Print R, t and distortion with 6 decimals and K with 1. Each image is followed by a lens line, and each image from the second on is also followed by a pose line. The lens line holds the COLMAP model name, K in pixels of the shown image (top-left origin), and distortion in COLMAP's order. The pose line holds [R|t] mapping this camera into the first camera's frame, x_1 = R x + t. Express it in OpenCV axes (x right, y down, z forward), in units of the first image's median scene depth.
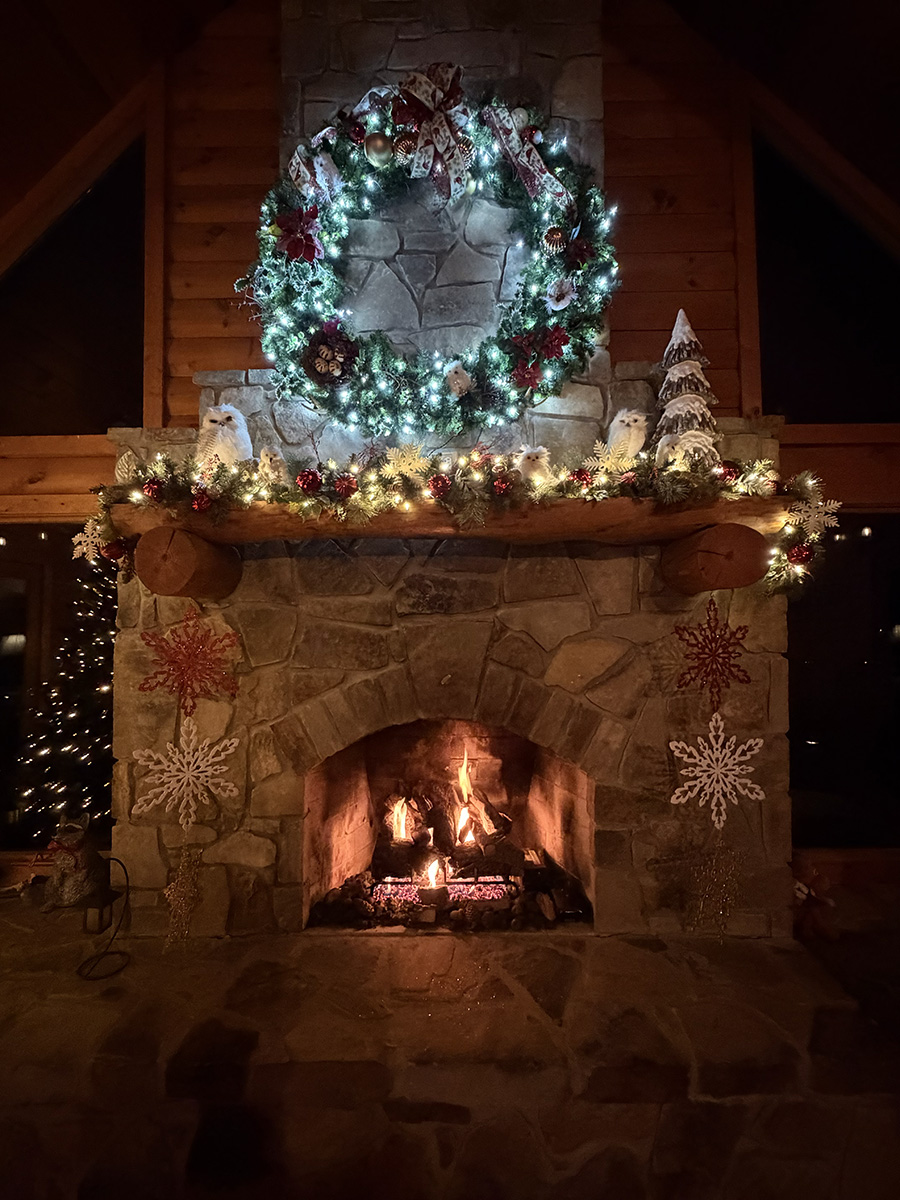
lens RADIAL K [[691.5, 0, 443.6], [0, 691.5, 603.9], [0, 0, 1]] dist [0.007516, 0.000246]
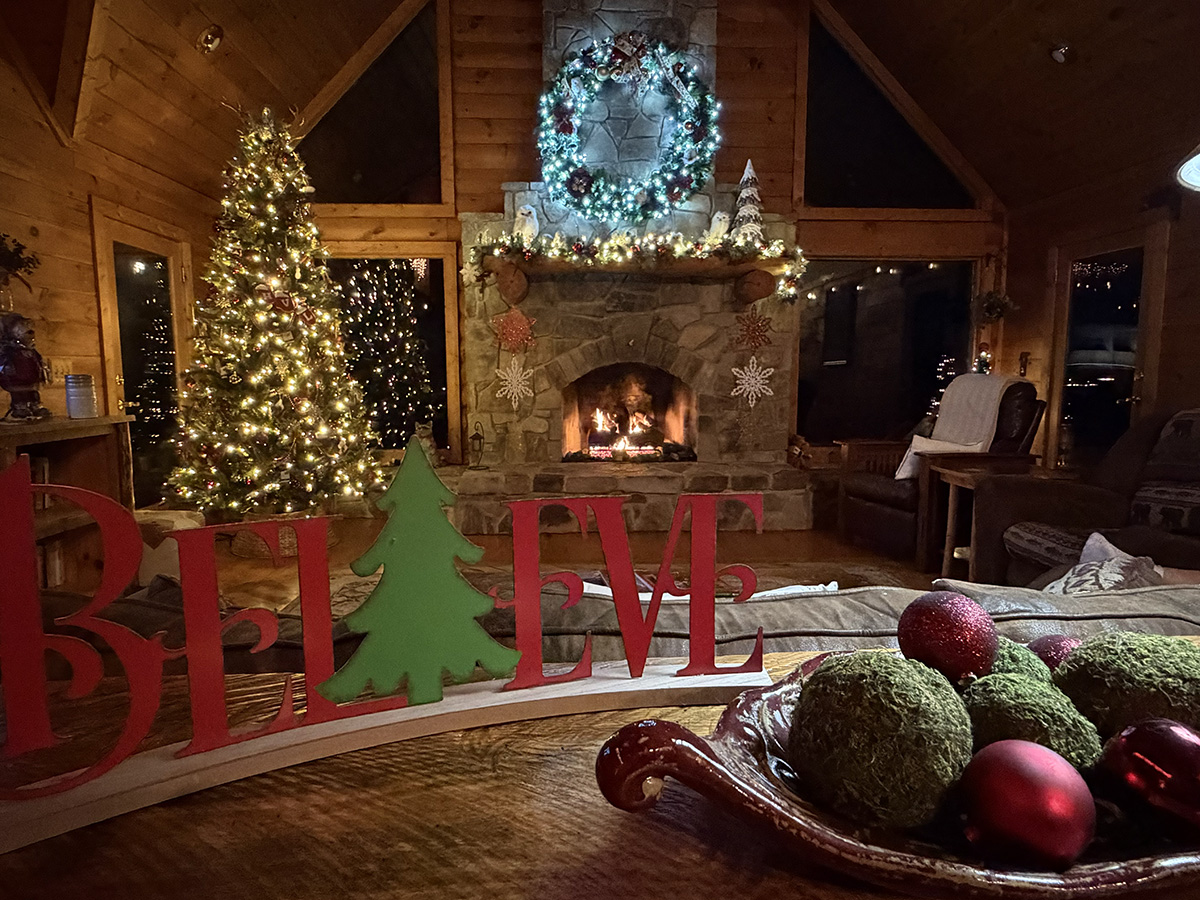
lens RADIAL K [[691.5, 0, 608.7], [0, 691.5, 451.0], [0, 0, 1]] dist [0.007516, 0.000246]
pose [[0.998307, 0.001432, 0.058145, -0.186760], [-0.011274, 0.985502, 0.169286, 0.078797], [-0.057060, -0.169655, 0.983850, -1.124298]]
